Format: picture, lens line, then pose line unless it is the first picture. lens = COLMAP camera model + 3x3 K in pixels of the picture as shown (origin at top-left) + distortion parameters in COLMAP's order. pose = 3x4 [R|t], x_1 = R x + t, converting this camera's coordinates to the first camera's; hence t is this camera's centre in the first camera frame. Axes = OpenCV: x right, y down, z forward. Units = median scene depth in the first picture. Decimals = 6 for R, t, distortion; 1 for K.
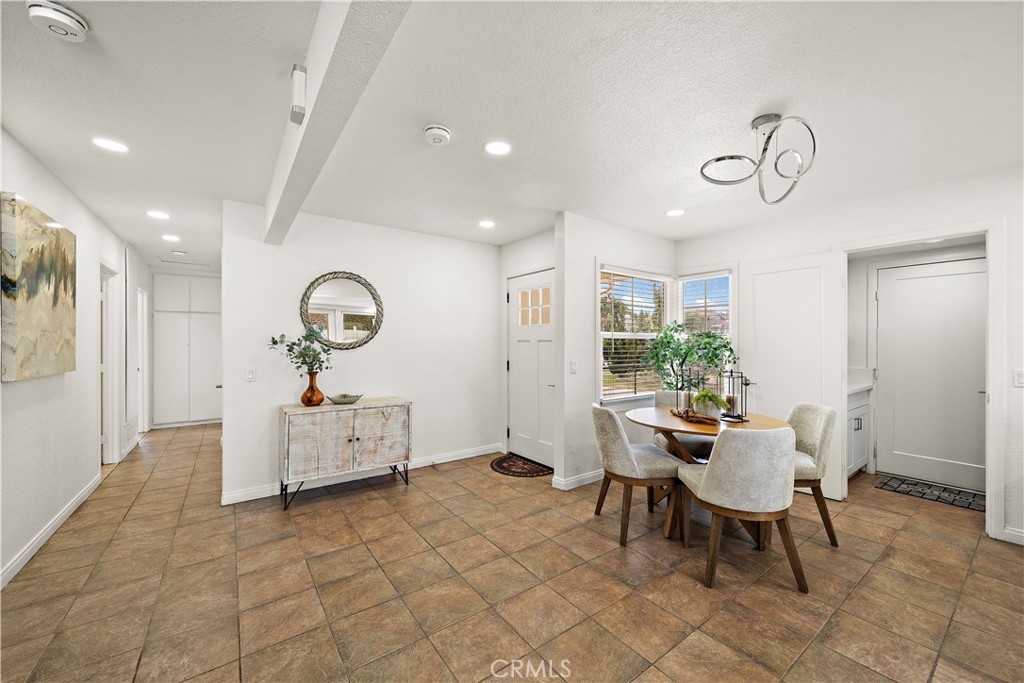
lens RADIAL K [[387.8, 0, 512.2], [0, 387.8, 344.9], [0, 0, 1]] dist [-0.001364, -0.000072]
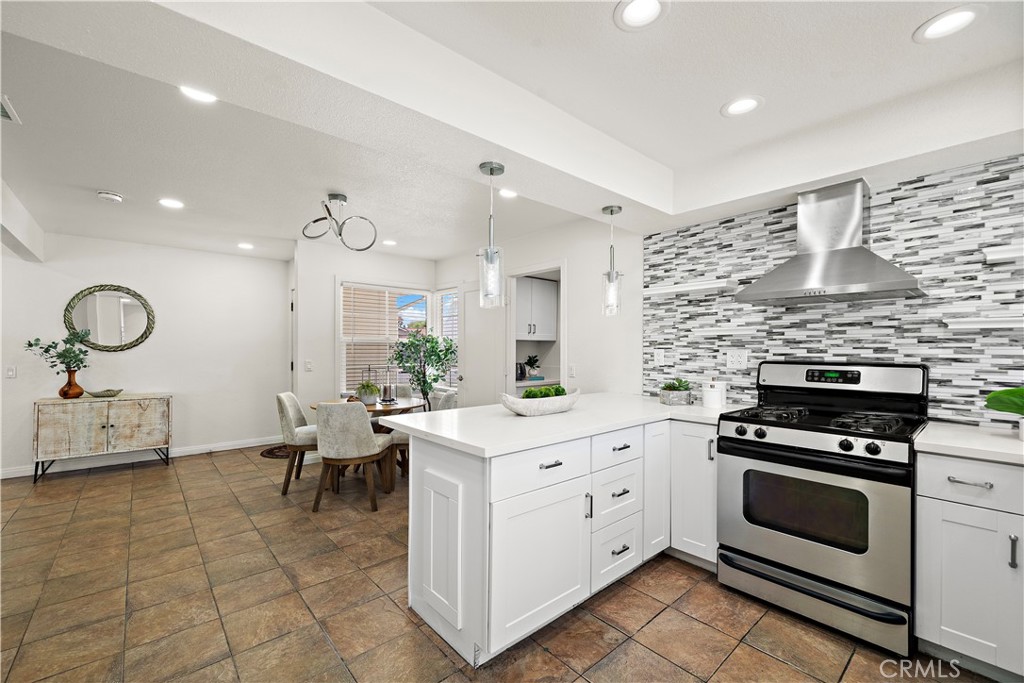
lens RADIAL K [[423.2, 0, 509.4], [0, 423.2, 350.2], [0, 0, 1]] dist [-0.000041, -0.000109]
pose [[0.995724, 0.002844, 0.092339, 0.703982], [-0.003123, 0.999991, 0.002875, 0.000887], [-0.092330, -0.003151, 0.995724, -0.416694]]
